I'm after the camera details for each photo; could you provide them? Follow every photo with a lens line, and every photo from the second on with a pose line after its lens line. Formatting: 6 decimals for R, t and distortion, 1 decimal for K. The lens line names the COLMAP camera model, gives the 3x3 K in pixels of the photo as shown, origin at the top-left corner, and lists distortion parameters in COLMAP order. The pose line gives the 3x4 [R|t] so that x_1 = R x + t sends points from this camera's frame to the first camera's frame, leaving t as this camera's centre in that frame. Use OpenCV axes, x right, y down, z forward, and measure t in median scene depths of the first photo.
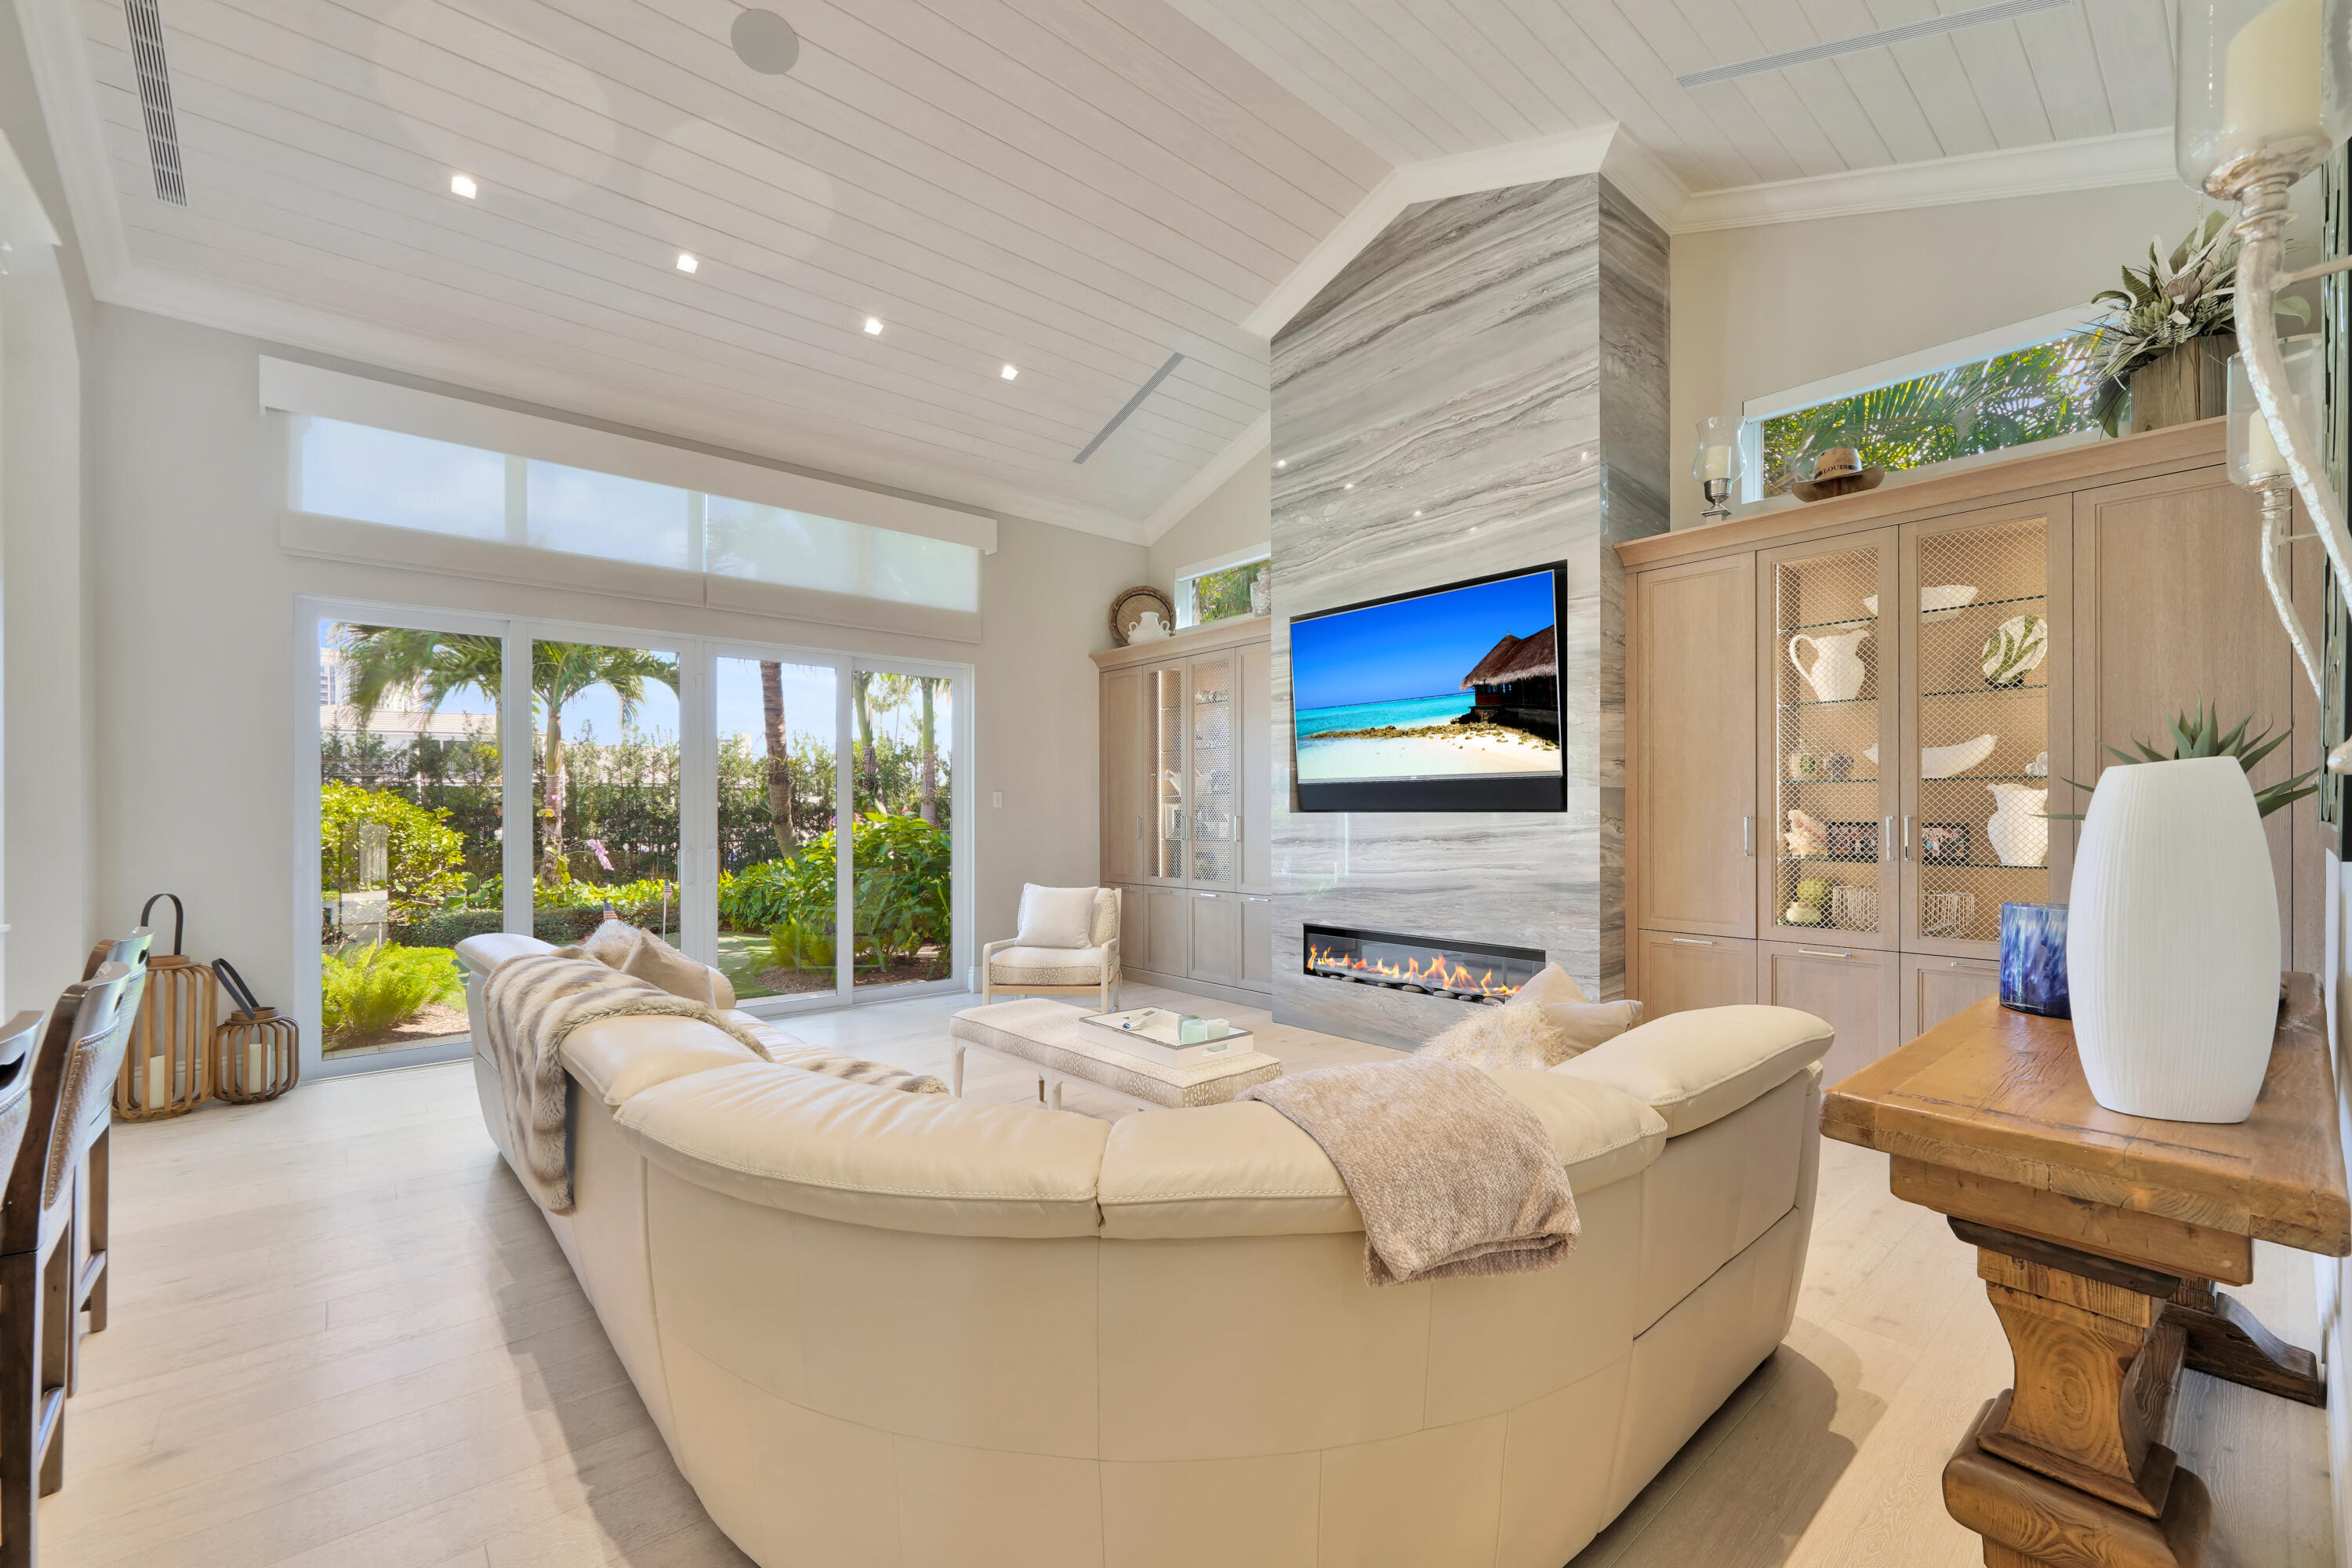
lens RADIAL K [[948.3, 0, 1158.8], [0, 948.3, 810.7], [0, 0, 1]] dist [-0.001250, 0.000603]
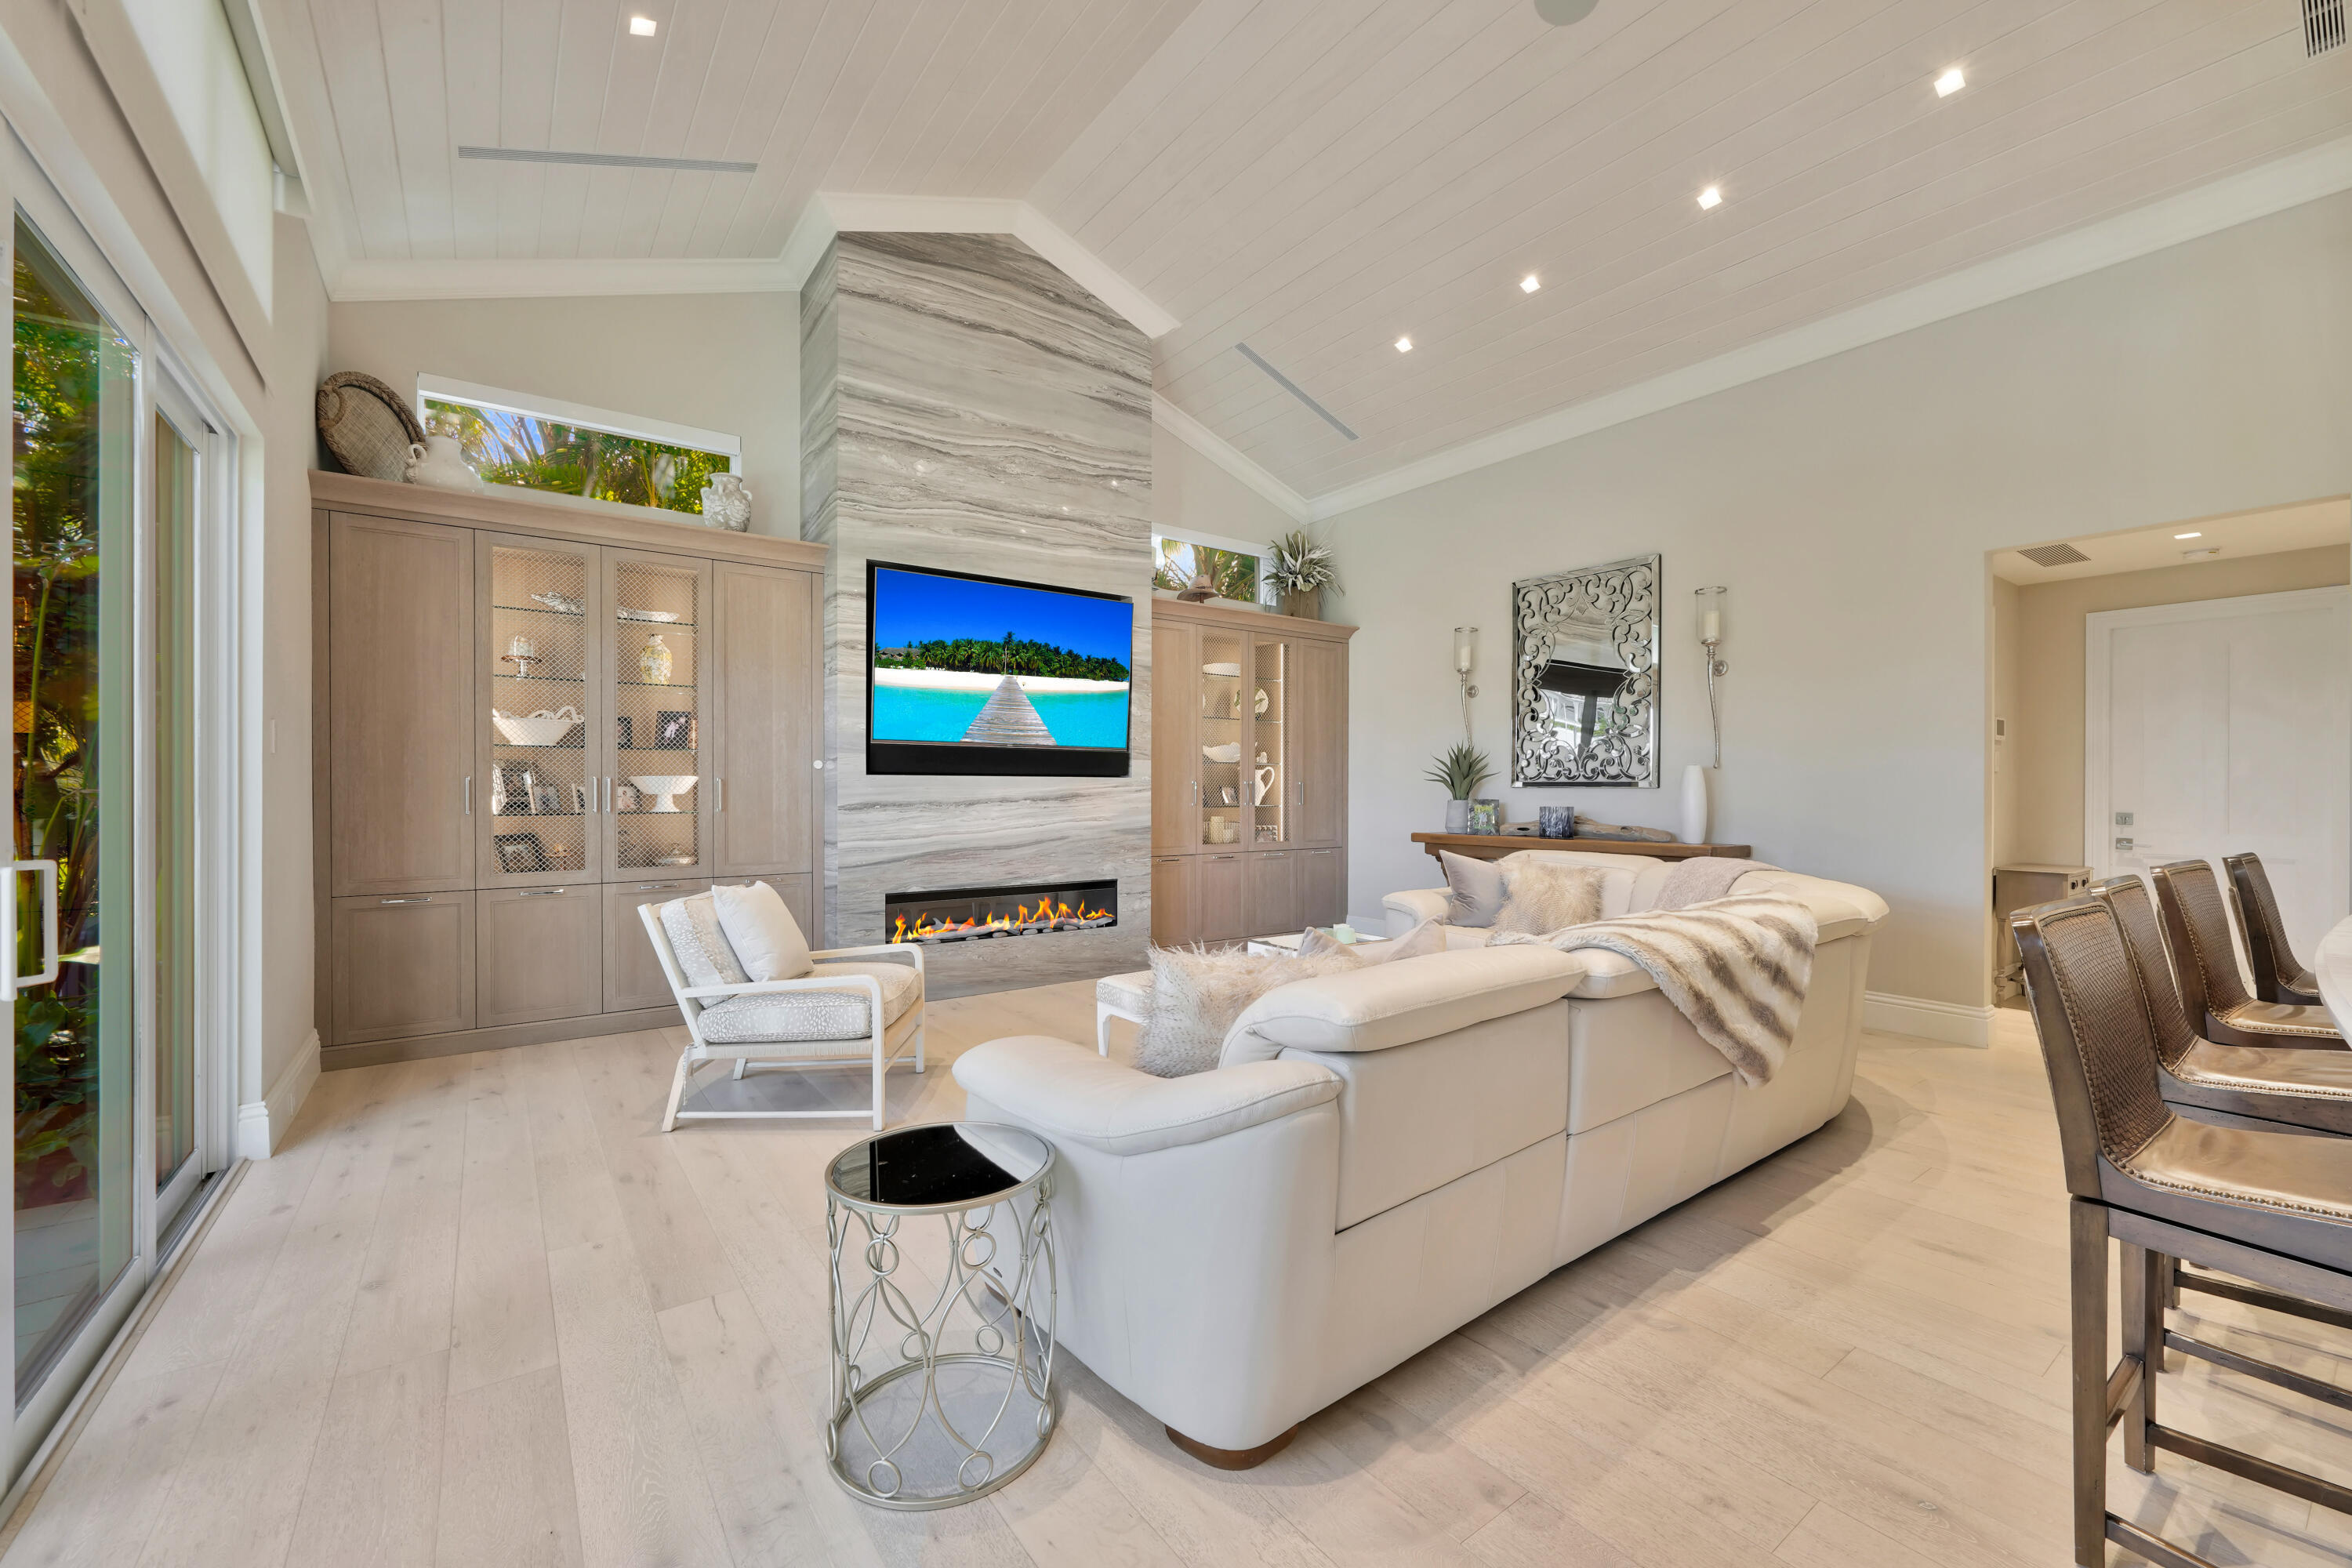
lens RADIAL K [[948.3, 0, 1174.1], [0, 948.3, 784.3], [0, 0, 1]] dist [-0.001250, 0.000603]
pose [[0.078261, 0.011328, 0.996869, -0.852572], [-0.002813, 0.999934, -0.011142, 0.023644], [-0.996929, -0.001932, 0.078287, 0.738020]]
